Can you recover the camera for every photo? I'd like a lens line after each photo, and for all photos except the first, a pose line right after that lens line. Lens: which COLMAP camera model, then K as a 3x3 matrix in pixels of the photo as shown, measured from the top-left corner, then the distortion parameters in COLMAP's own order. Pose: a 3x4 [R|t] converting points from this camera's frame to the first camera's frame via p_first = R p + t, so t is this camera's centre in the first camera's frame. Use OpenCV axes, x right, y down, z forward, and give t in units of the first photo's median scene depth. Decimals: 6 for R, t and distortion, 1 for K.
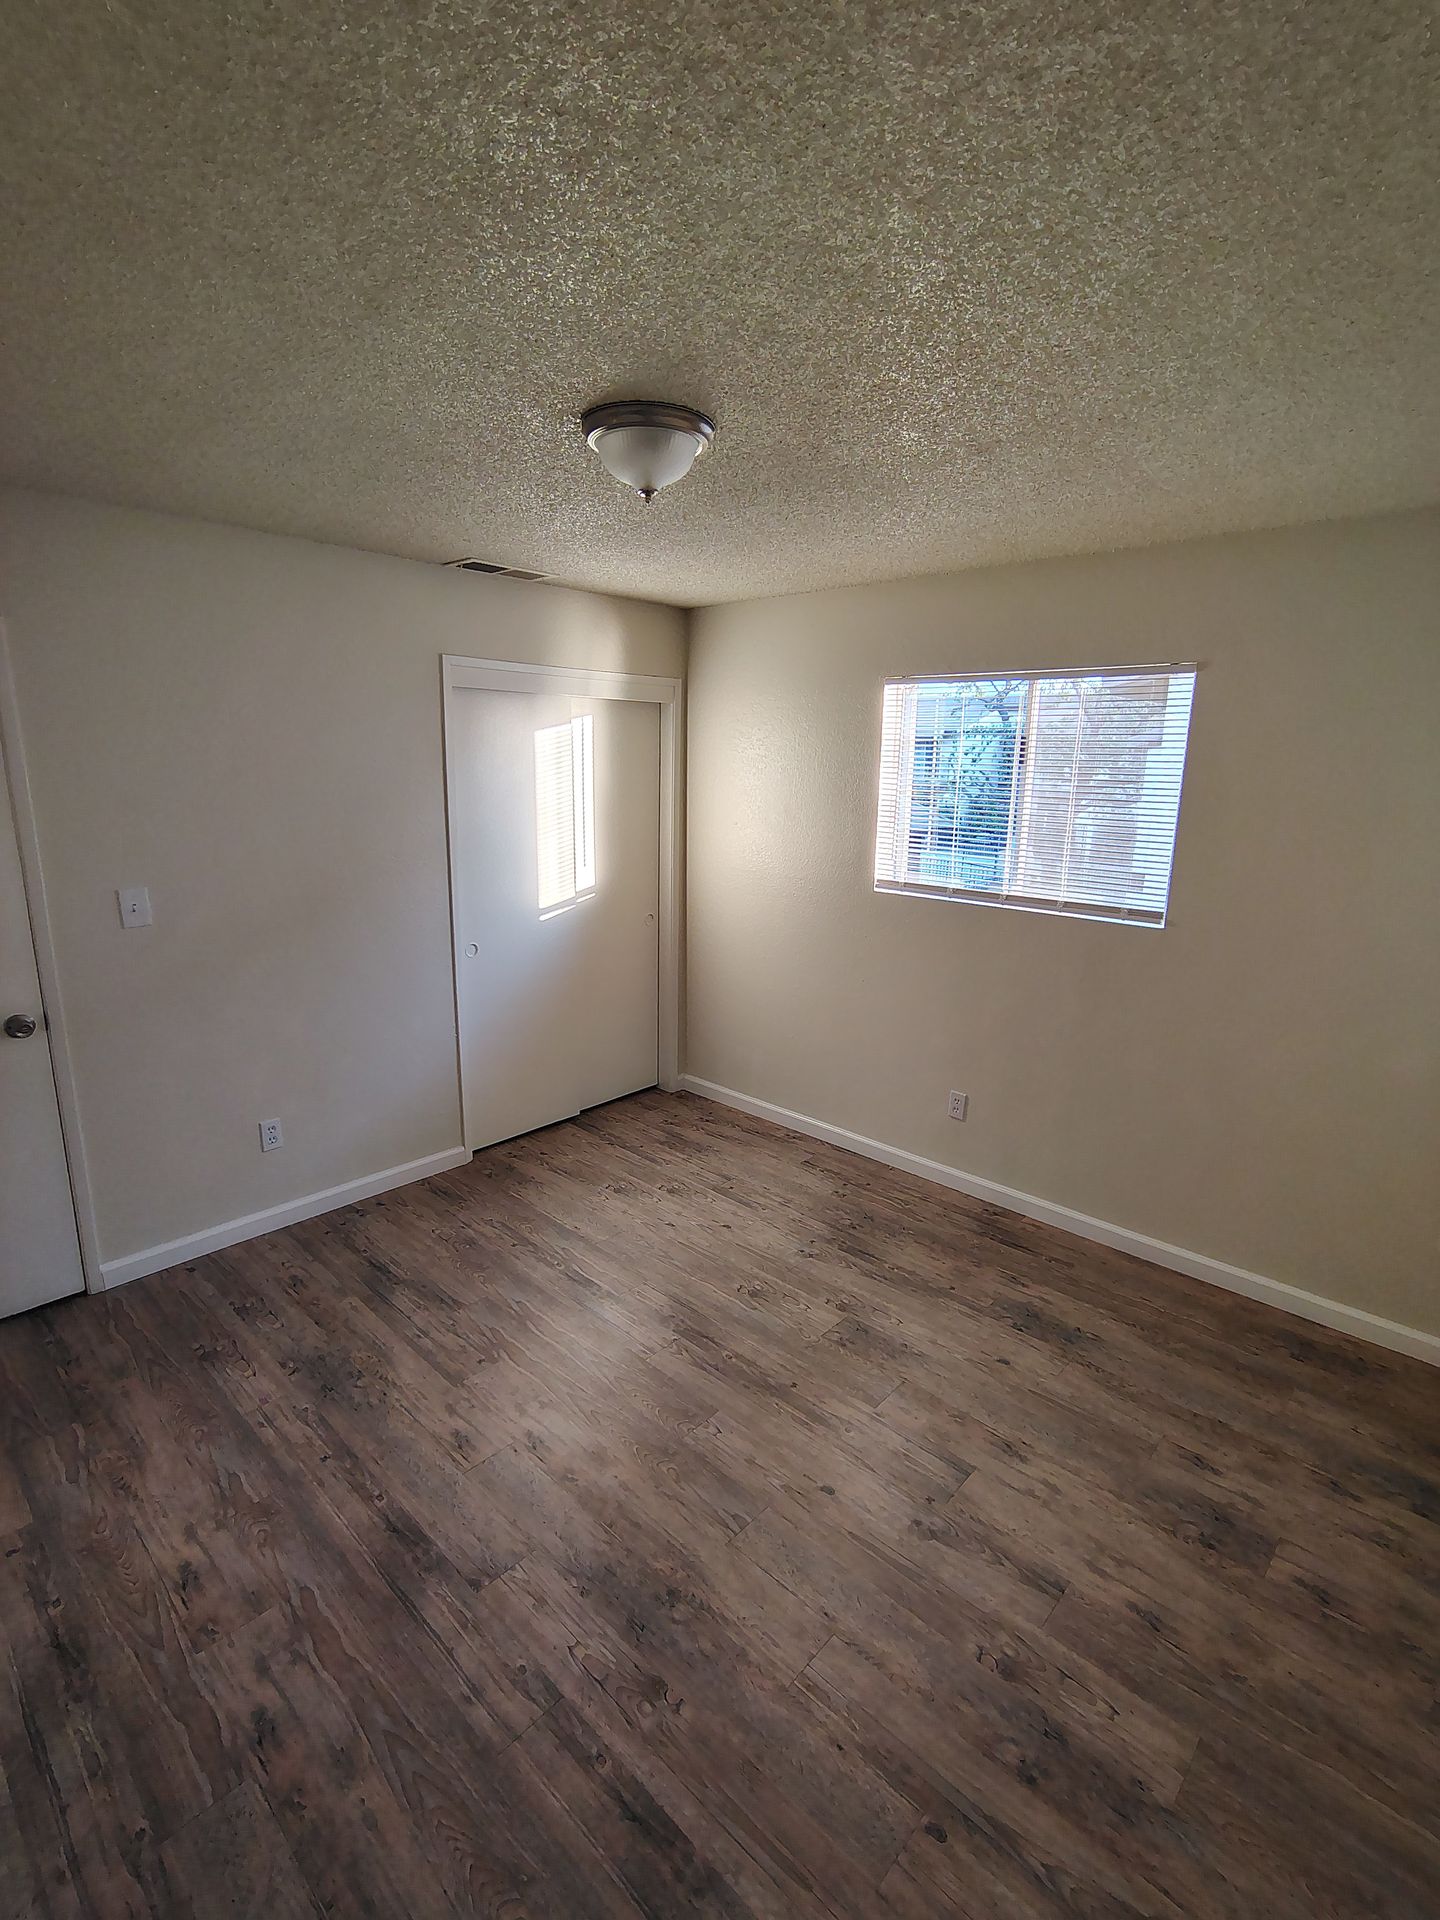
lens RADIAL K [[887.7, 0, 721.9], [0, 887.7, 958.4], [0, 0, 1]] dist [0.000483, -0.005439]
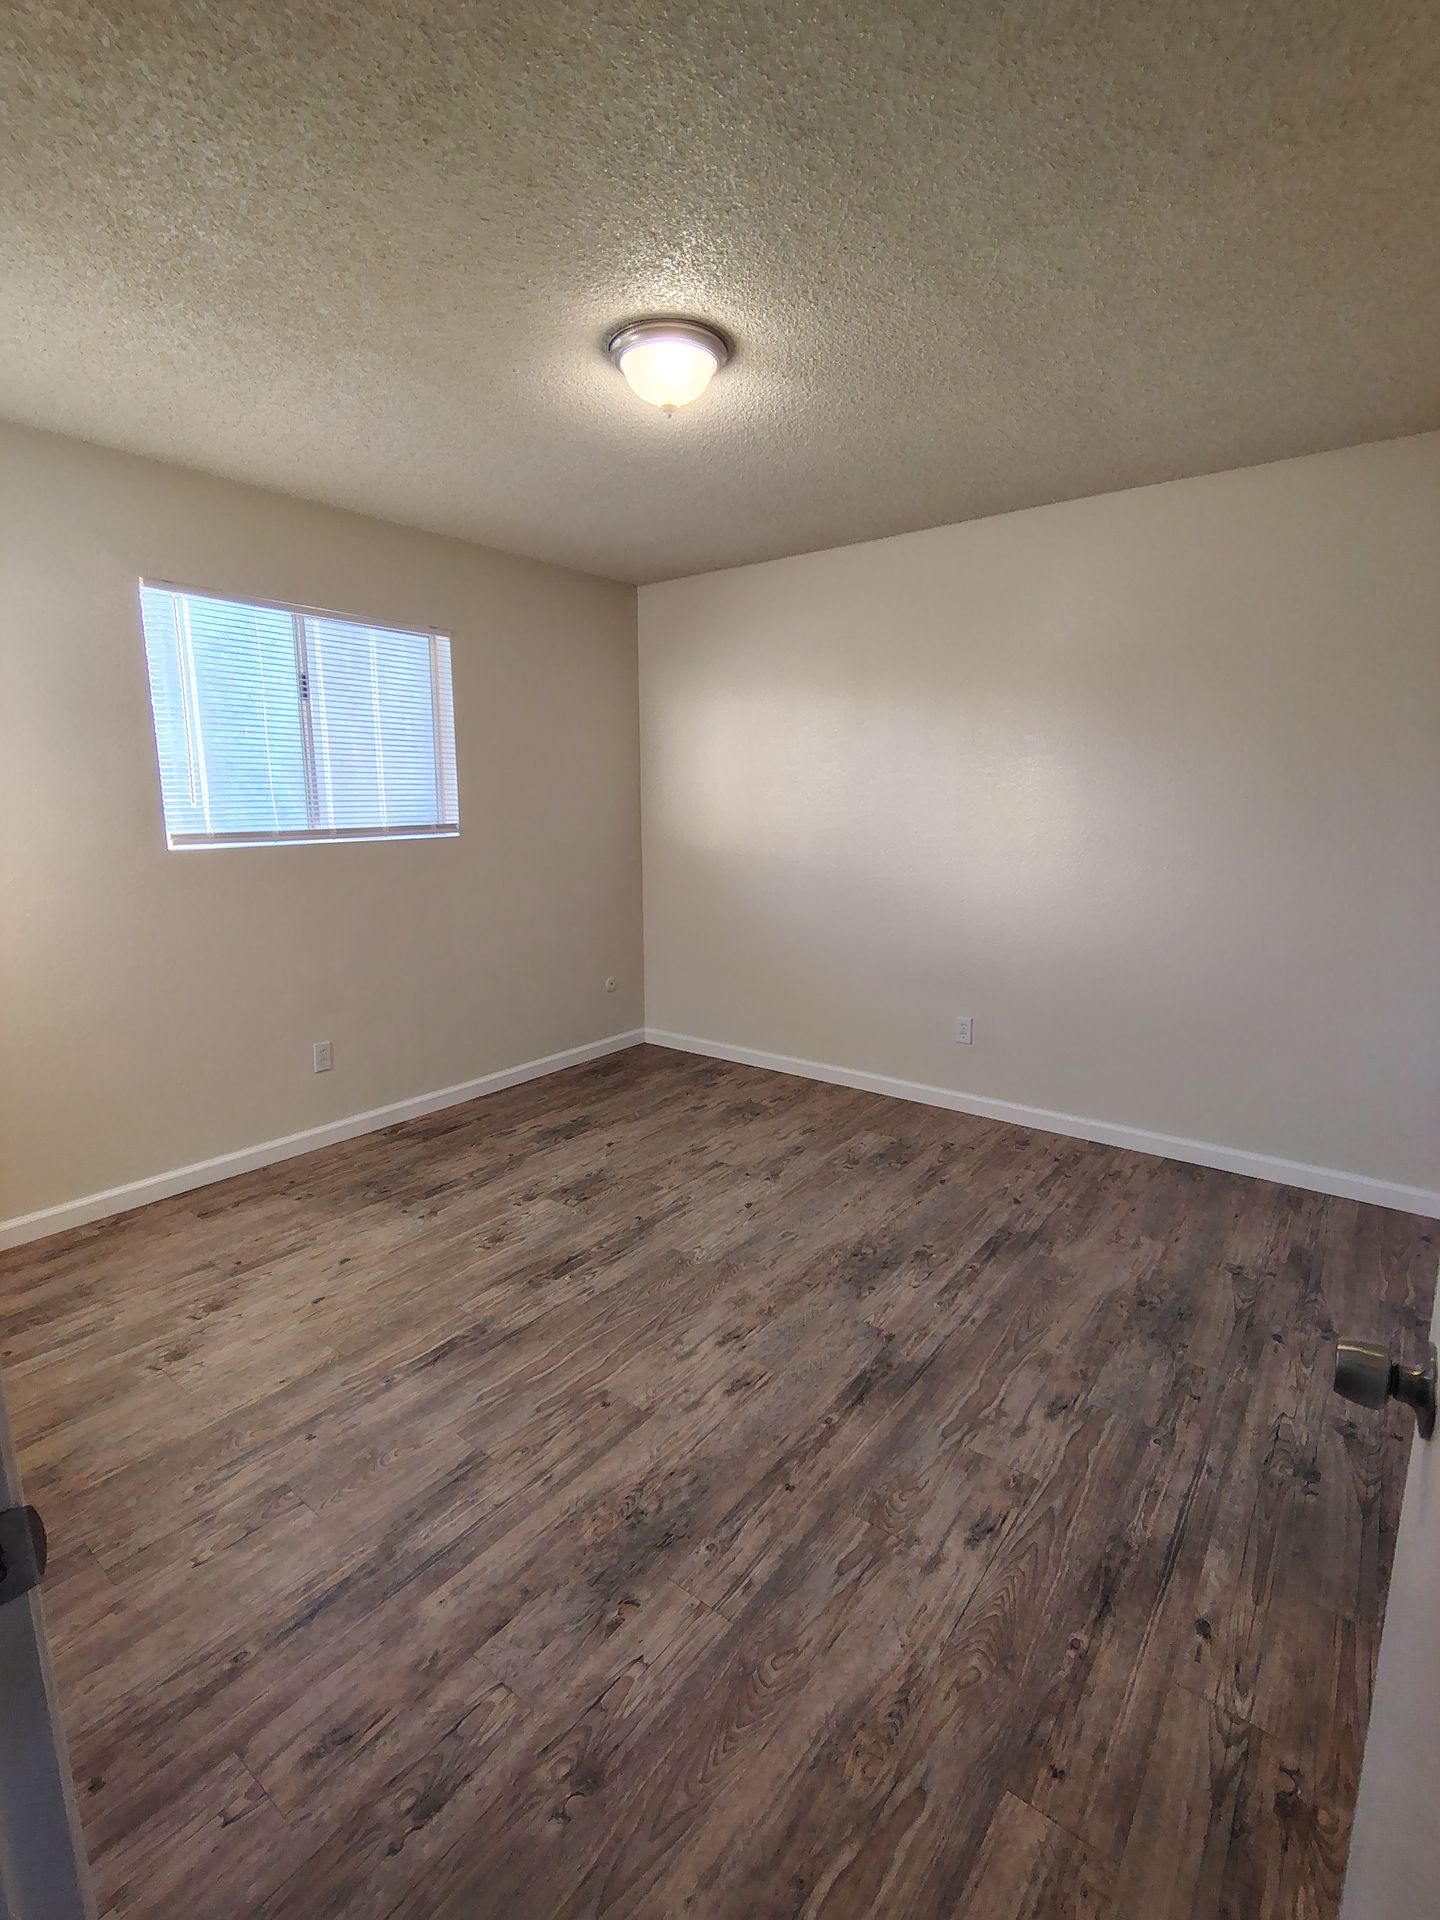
lens RADIAL K [[887.7, 0, 721.9], [0, 887.7, 958.4], [0, 0, 1]] dist [0.000483, -0.005439]
pose [[-0.096204, -0.198165, 0.975436, -1.139049], [0.218100, 0.951970, 0.214909, -0.078449], [-0.971173, 0.233418, -0.048363, 0.994480]]
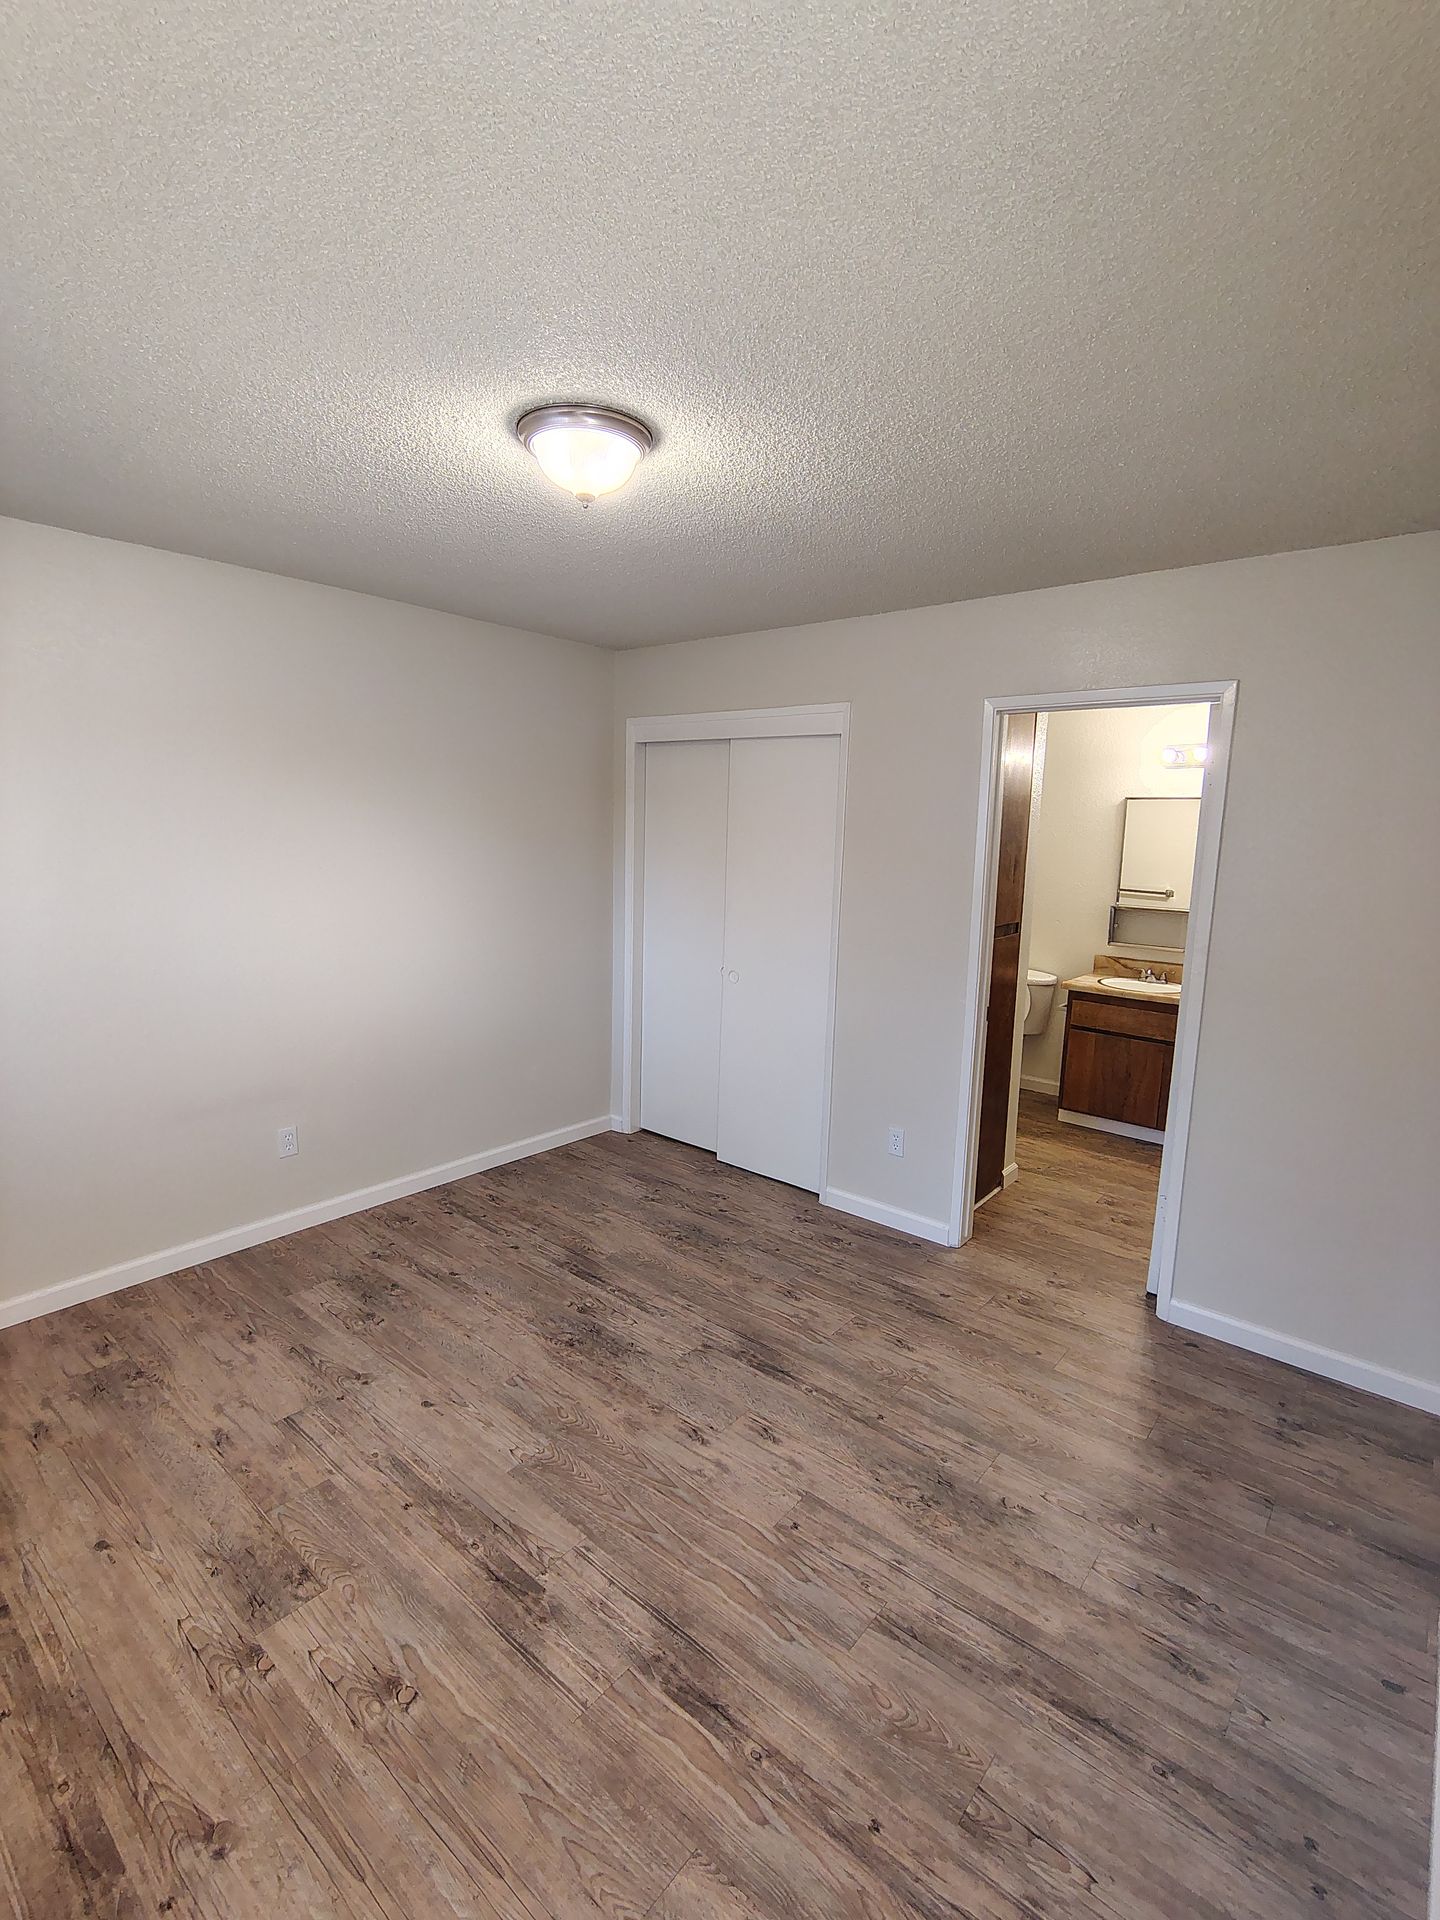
lens RADIAL K [[887.7, 0, 721.9], [0, 887.7, 958.4], [0, 0, 1]] dist [0.000483, -0.005439]
pose [[-0.997419, -0.037141, -0.061455, -0.163060], [-0.056770, 0.931934, 0.358156, -0.354627], [0.043970, 0.360720, -0.931637, 1.828319]]
